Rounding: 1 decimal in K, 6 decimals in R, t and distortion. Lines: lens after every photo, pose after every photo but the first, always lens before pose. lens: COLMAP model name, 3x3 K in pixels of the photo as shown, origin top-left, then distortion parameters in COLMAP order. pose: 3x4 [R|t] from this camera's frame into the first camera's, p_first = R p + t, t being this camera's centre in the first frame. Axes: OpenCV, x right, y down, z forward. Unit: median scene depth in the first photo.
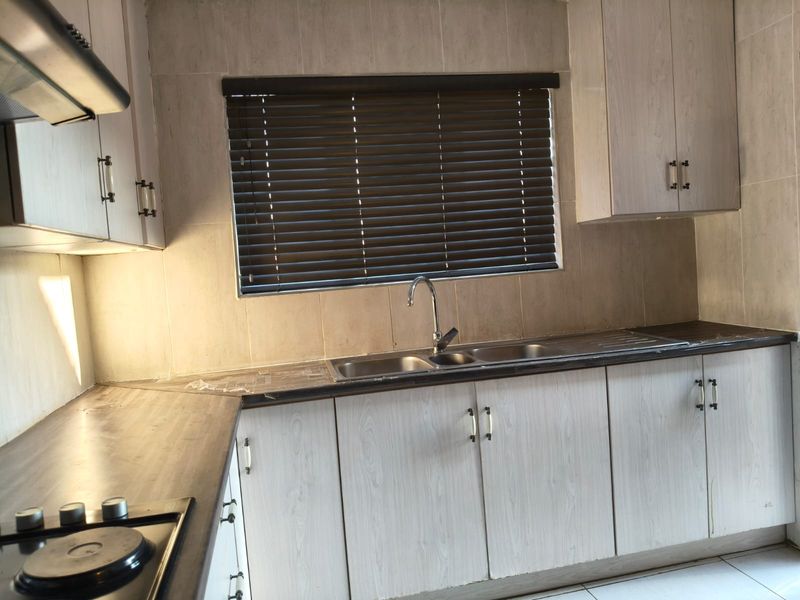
lens RADIAL K [[607.8, 0, 403.3], [0, 607.8, 296.4], [0, 0, 1]] dist [0.086817, -0.194781]
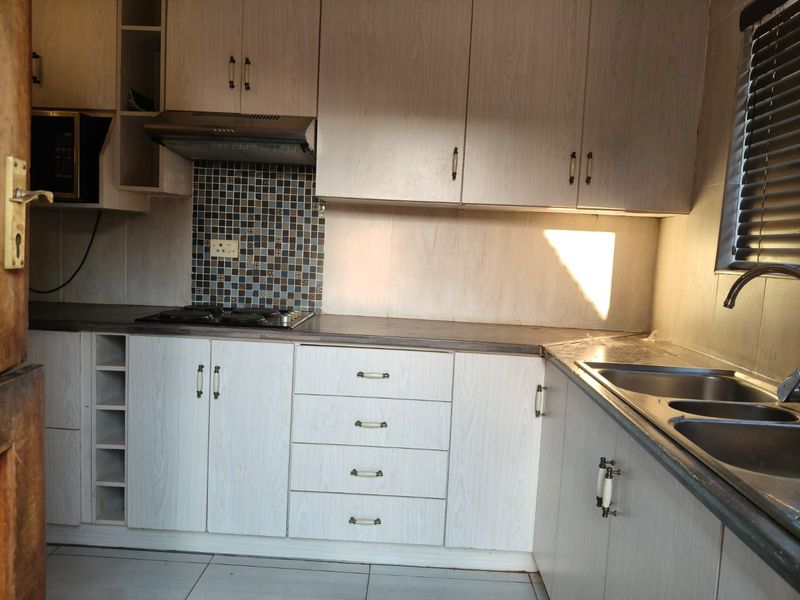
lens RADIAL K [[607.8, 0, 403.3], [0, 607.8, 296.4], [0, 0, 1]] dist [0.086817, -0.194781]
pose [[-0.237475, 0.140713, -0.961148, 0.622539], [-0.090430, 0.981954, 0.166102, -0.062804], [0.967175, 0.126361, -0.220465, 0.734095]]
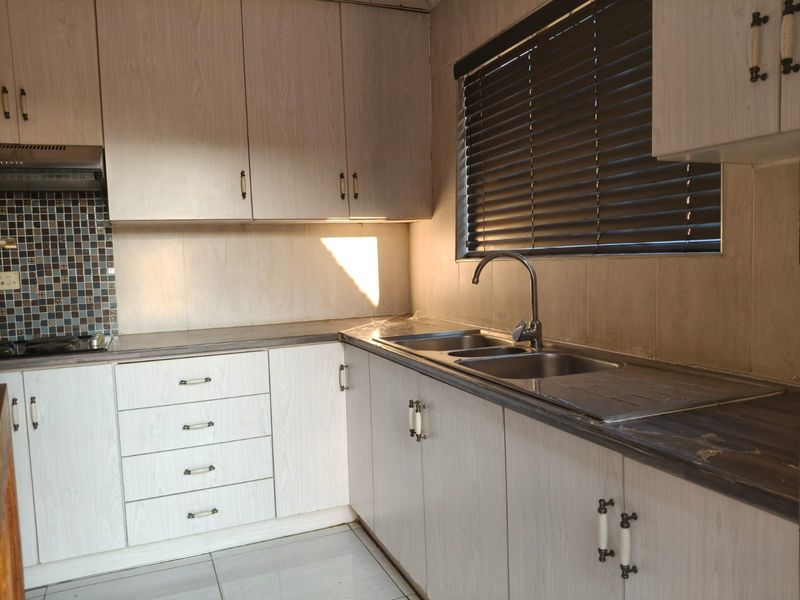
lens RADIAL K [[608.4, 0, 400.0], [0, 608.4, 300.0], [0, 0, 1]] dist [0.085810, -0.199265]
pose [[0.186325, 0.137970, -0.972752, 0.782454], [-0.036963, 0.990374, 0.133389, -0.068827], [0.981793, 0.011102, 0.189631, 0.648591]]
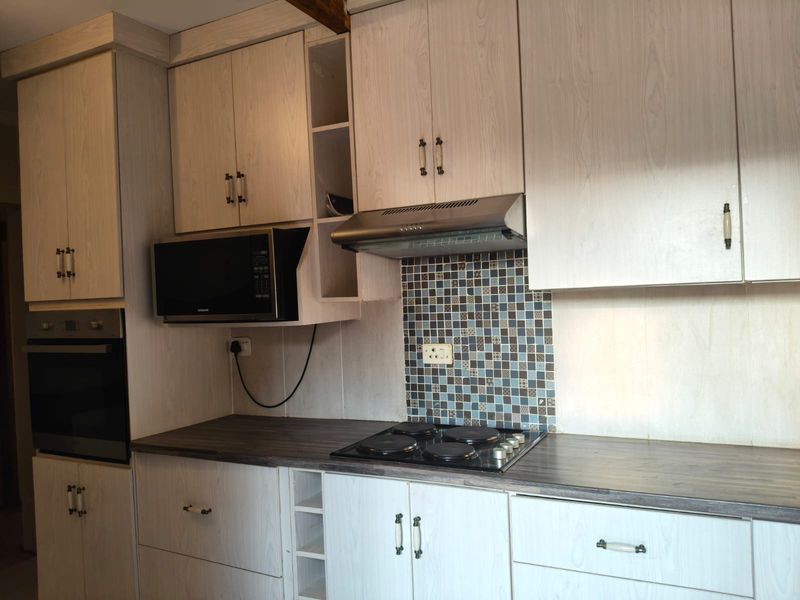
lens RADIAL K [[607.8, 0, 403.3], [0, 607.8, 296.4], [0, 0, 1]] dist [0.086817, -0.194781]
pose [[-0.622016, 0.090985, -0.777701, 0.400453], [0.035388, 0.995478, 0.088159, -0.107996], [0.782205, 0.027315, -0.622422, 0.715432]]
